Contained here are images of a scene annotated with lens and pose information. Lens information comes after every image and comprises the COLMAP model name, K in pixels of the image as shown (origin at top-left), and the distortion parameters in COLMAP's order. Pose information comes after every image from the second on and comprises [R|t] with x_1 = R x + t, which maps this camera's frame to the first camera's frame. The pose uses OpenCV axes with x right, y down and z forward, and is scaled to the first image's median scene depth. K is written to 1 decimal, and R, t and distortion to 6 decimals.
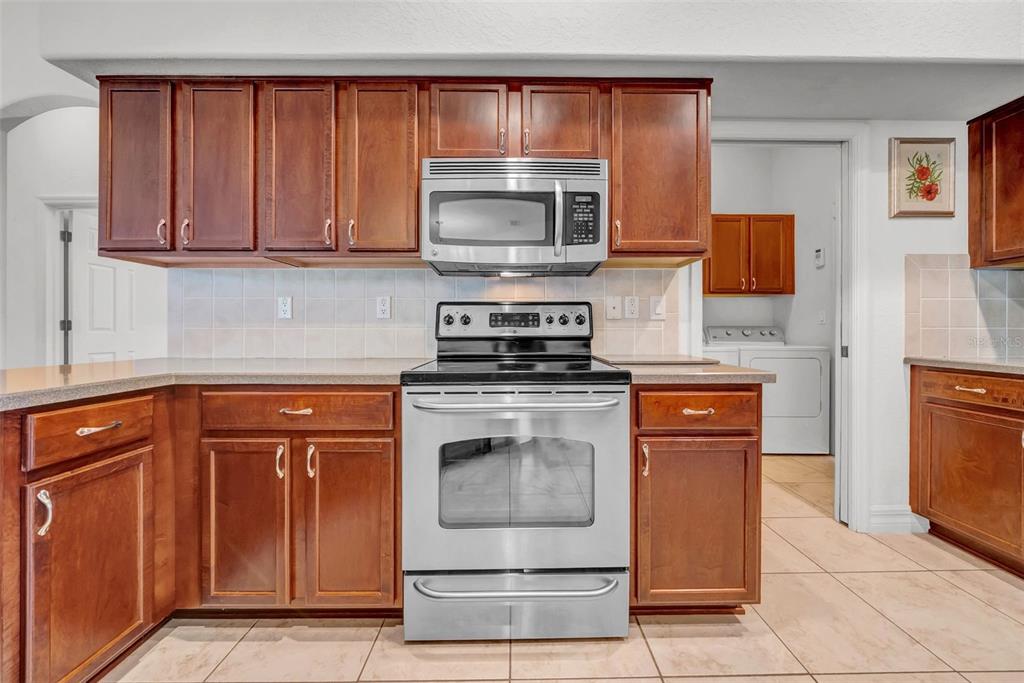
lens RADIAL K [[357.9, 0, 515.8], [0, 357.9, 330.8], [0, 0, 1]] dist [-0.004879, 0.000059]
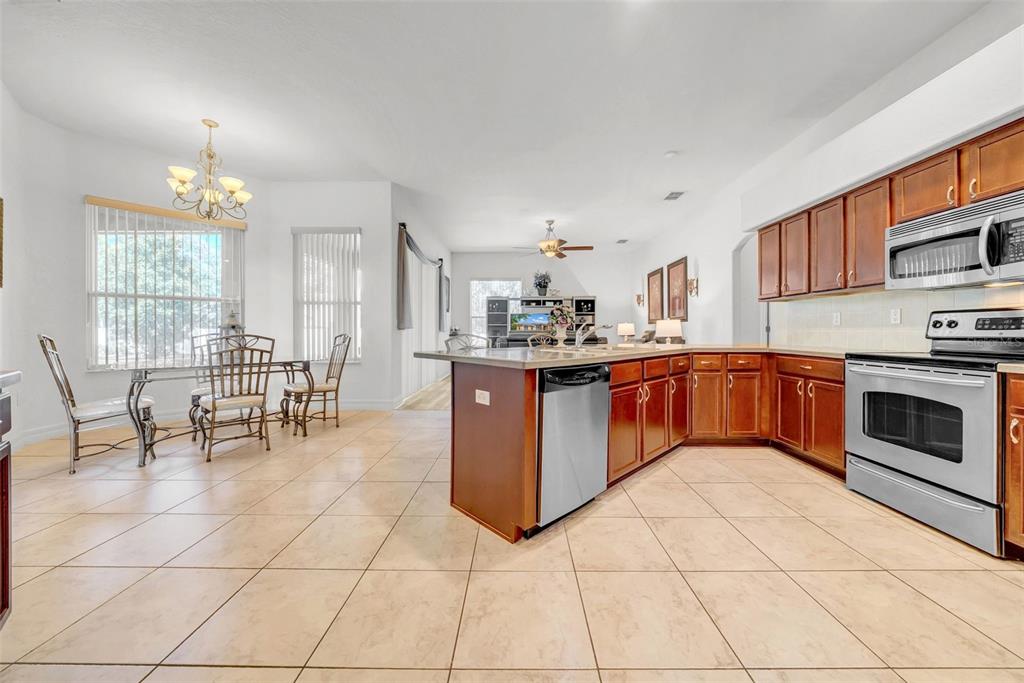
lens RADIAL K [[357.9, 0, 519.7], [0, 357.9, 332.9], [0, 0, 1]] dist [-0.004879, 0.000059]
pose [[-0.007319, 0.004994, -0.999961, 1.155744], [-0.003269, 0.999982, 0.005018, -0.000385], [0.999968, 0.003306, -0.007302, -0.564162]]
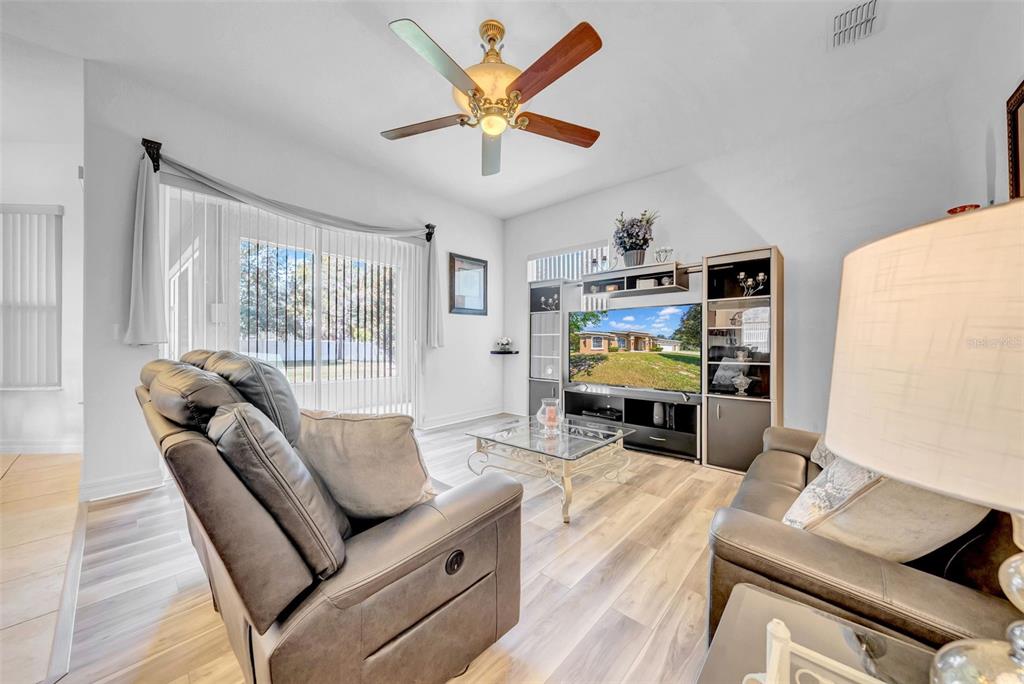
lens RADIAL K [[357.9, 0, 519.5], [0, 357.9, 343.2], [0, 0, 1]] dist [-0.004879, 0.000059]
pose [[-0.668528, -0.002262, -0.743684, -1.647801], [-0.006895, 0.999971, 0.003157, -0.030082], [0.743655, 0.007238, -0.668524, 0.635507]]
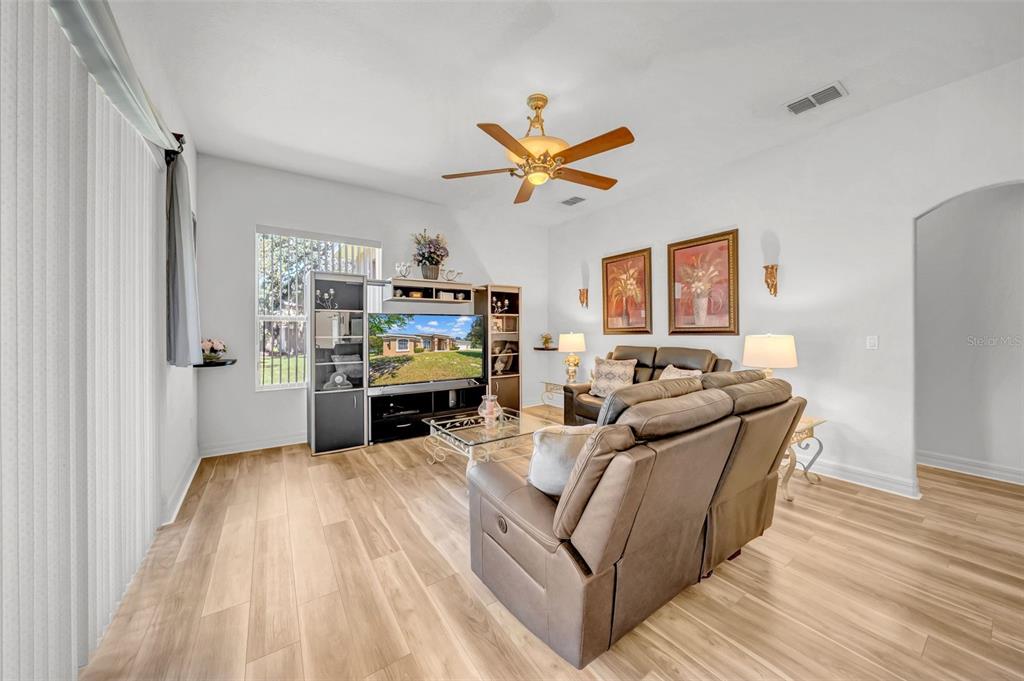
lens RADIAL K [[357.9, 0, 513.6], [0, 357.9, 334.2], [0, 0, 1]] dist [-0.004879, 0.000059]
pose [[0.568674, 0.010829, -0.822492, -1.295935], [-0.002593, 0.999932, 0.011372, -0.128148], [0.822559, -0.004335, 0.568663, -1.251374]]
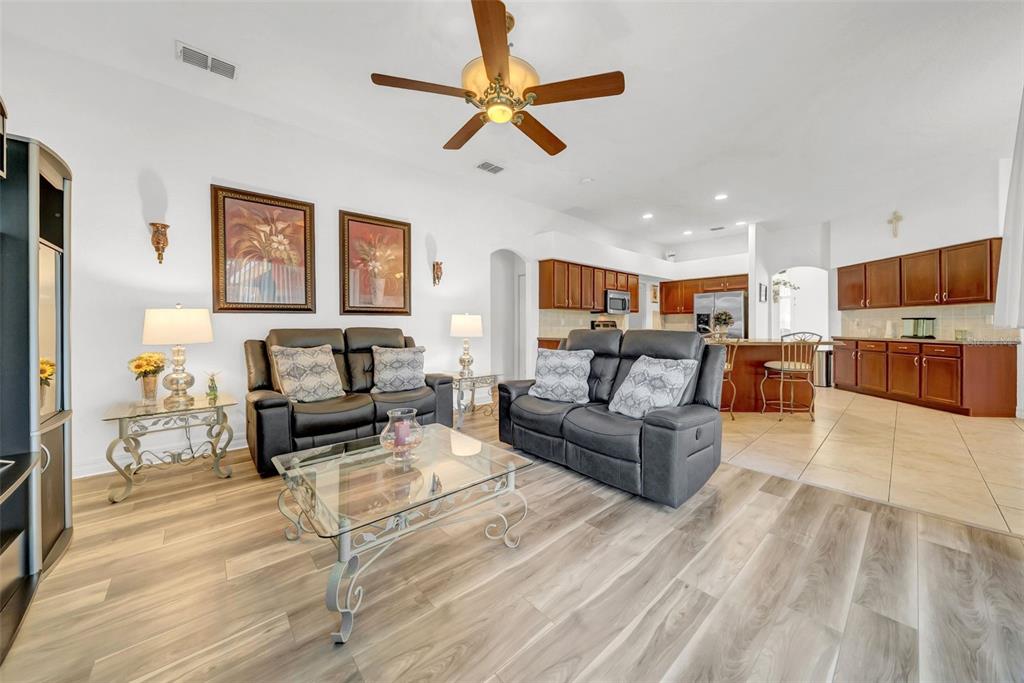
lens RADIAL K [[357.9, 0, 522.6], [0, 357.9, 327.0], [0, 0, 1]] dist [-0.004879, 0.000059]
pose [[0.737232, -0.002220, 0.675636, -3.335764], [-0.000146, 0.999994, 0.003445, -0.031369], [-0.675640, -0.002638, 0.737227, -1.283388]]
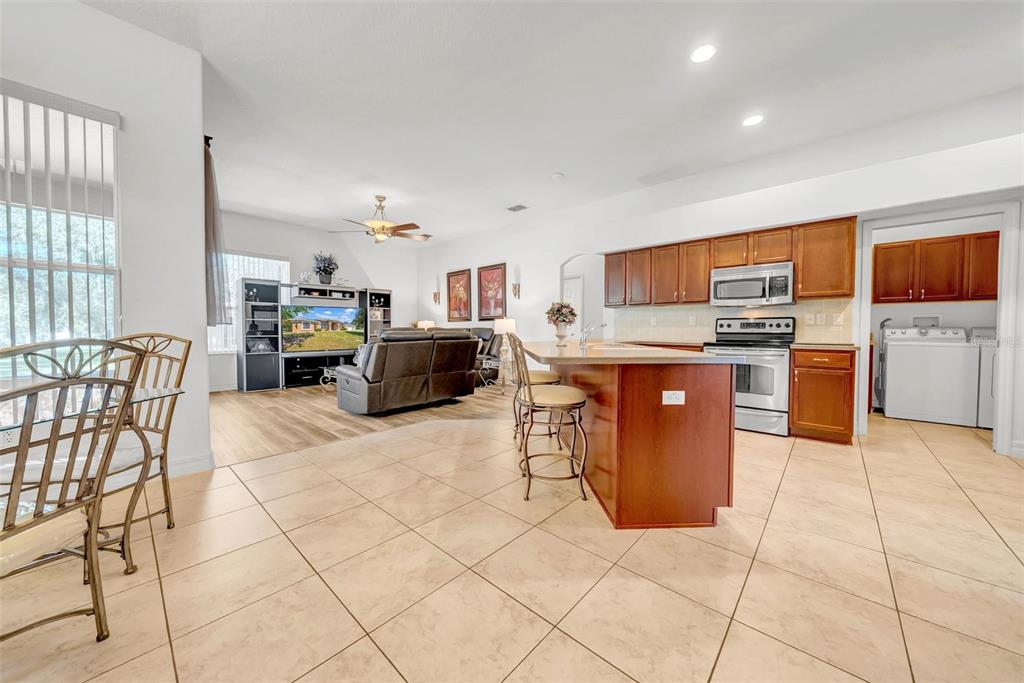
lens RADIAL K [[357.9, 0, 516.9], [0, 357.9, 338.6], [0, 0, 1]] dist [-0.004879, 0.000059]
pose [[0.743075, 0.019206, -0.668932, 0.417814], [-0.003705, 0.999691, 0.024586, 0.003019], [0.669198, -0.015790, 0.742917, -1.791653]]
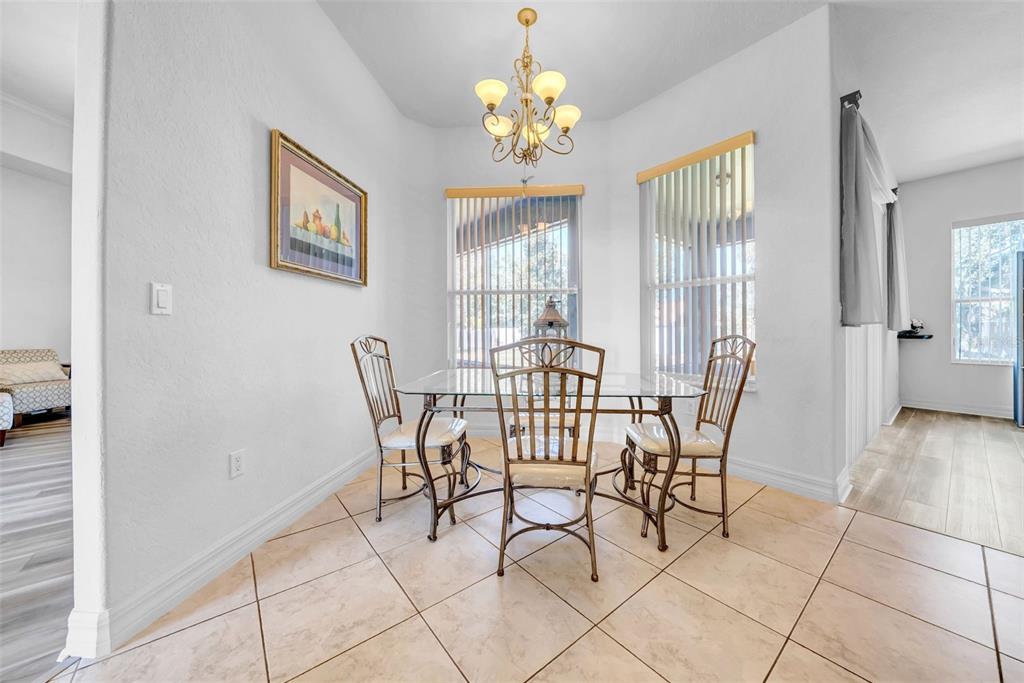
lens RADIAL K [[357.9, 0, 522.9], [0, 357.9, 329.3], [0, 0, 1]] dist [-0.004879, 0.000059]
pose [[-0.775154, 0.000885, -0.631772, 0.060539], [0.001683, 0.999998, -0.000663, -0.000400], [0.631770, -0.001577, -0.775154, -1.275016]]
